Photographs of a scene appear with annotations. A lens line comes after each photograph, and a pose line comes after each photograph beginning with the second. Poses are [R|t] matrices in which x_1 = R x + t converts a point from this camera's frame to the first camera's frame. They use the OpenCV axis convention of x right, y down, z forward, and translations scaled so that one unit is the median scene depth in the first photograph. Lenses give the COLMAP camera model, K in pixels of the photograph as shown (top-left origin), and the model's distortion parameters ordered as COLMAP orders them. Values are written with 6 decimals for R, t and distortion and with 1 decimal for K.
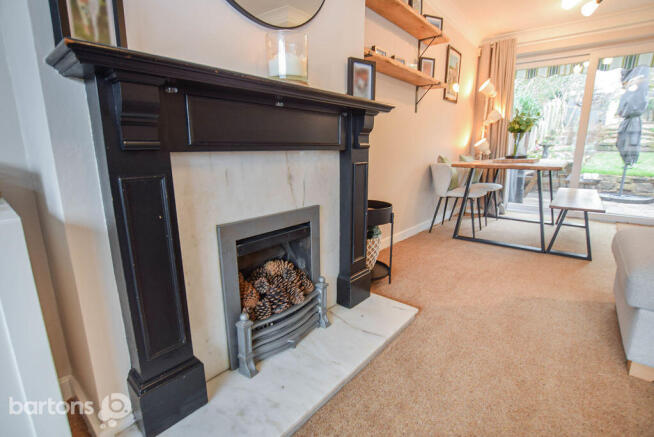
lens RADIAL K [[311.3, 0, 327.0], [0, 311.3, 218.5], [0, 0, 1]] dist [-0.027398, 0.001095]
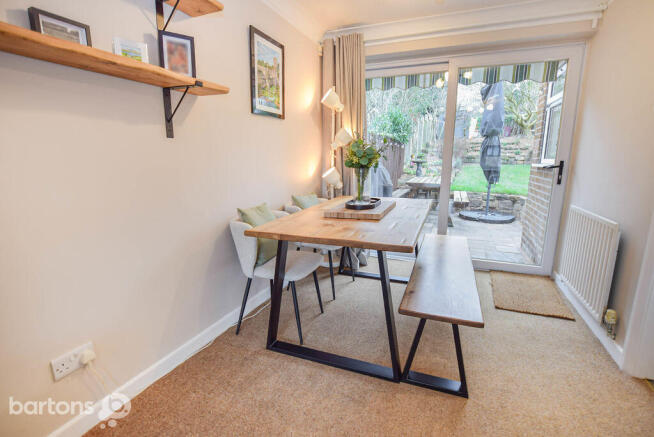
lens RADIAL K [[311.3, 0, 327.0], [0, 311.3, 218.5], [0, 0, 1]] dist [-0.027398, 0.001095]
pose [[0.953974, -0.056362, 0.294545, 0.268659], [0.063359, 0.997889, -0.014258, -0.127155], [-0.293119, 0.032263, 0.955531, 0.299300]]
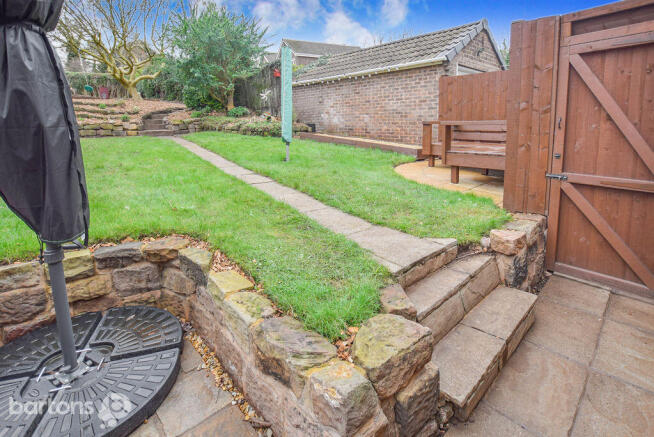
lens RADIAL K [[308.8, 0, 327.6], [0, 308.8, 171.7], [0, 0, 1]] dist [-0.027668, 0.000389]
pose [[0.131955, -0.151700, 0.979579, 1.239102], [0.219804, 0.968097, 0.120313, -0.326792], [-0.966579, 0.199439, 0.161089, 1.166454]]
